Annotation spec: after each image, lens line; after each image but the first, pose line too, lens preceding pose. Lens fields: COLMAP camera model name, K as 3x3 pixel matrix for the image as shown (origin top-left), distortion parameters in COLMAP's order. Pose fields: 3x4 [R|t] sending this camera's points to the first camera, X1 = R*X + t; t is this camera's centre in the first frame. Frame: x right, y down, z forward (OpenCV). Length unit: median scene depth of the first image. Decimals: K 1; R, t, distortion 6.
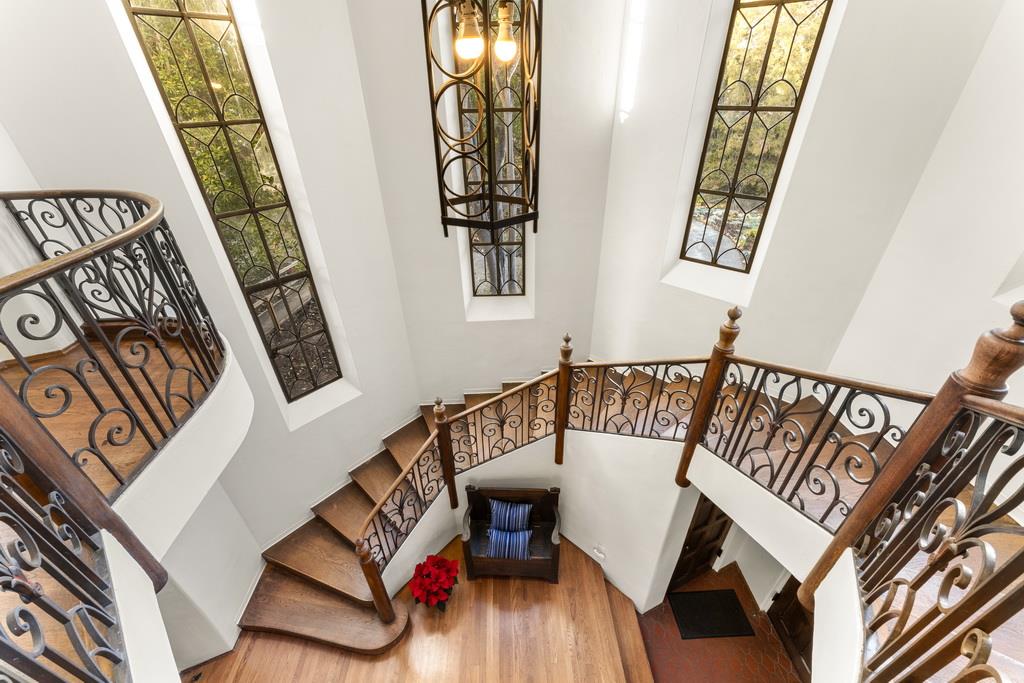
lens RADIAL K [[390.8, 0, 511.7], [0, 390.8, 330.9], [0, 0, 1]] dist [0.000427, 0.000151]
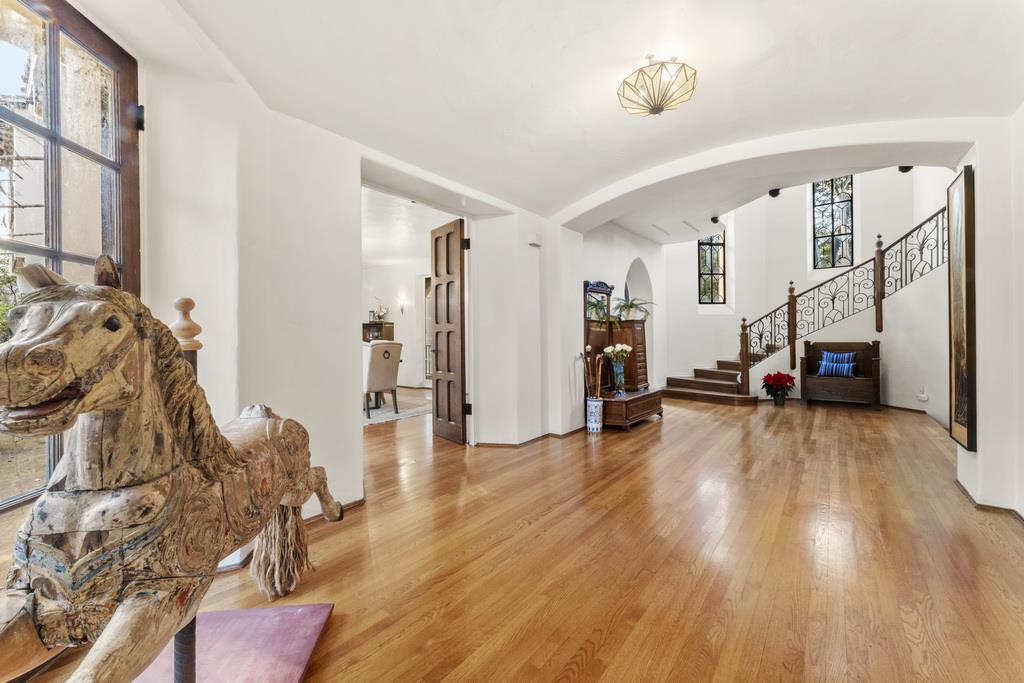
lens RADIAL K [[407.0, 0, 511.6], [0, 407.0, 336.7], [0, 0, 1]] dist [-0.000088, -0.000137]
pose [[0.767347, 0.015717, -0.641039, 0.040940], [-0.342022, 0.855652, -0.388433, 1.614166], [0.542402, 0.517312, 0.661958, -0.902947]]
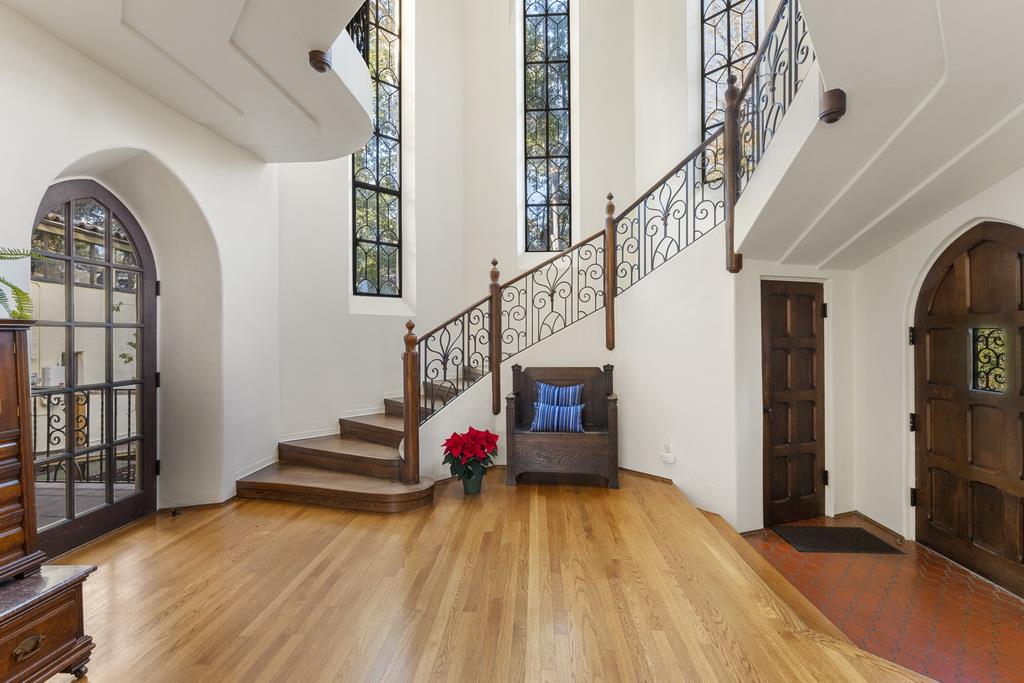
lens RADIAL K [[434.4, 0, 509.7], [0, 434.4, 340.6], [0, 0, 1]] dist [0.000037, 0.000029]
pose [[0.995732, 0.015415, -0.090996, -0.031143], [-0.060359, 0.854632, -0.515713, 0.972358], [0.069818, 0.519005, 0.851915, 0.078441]]
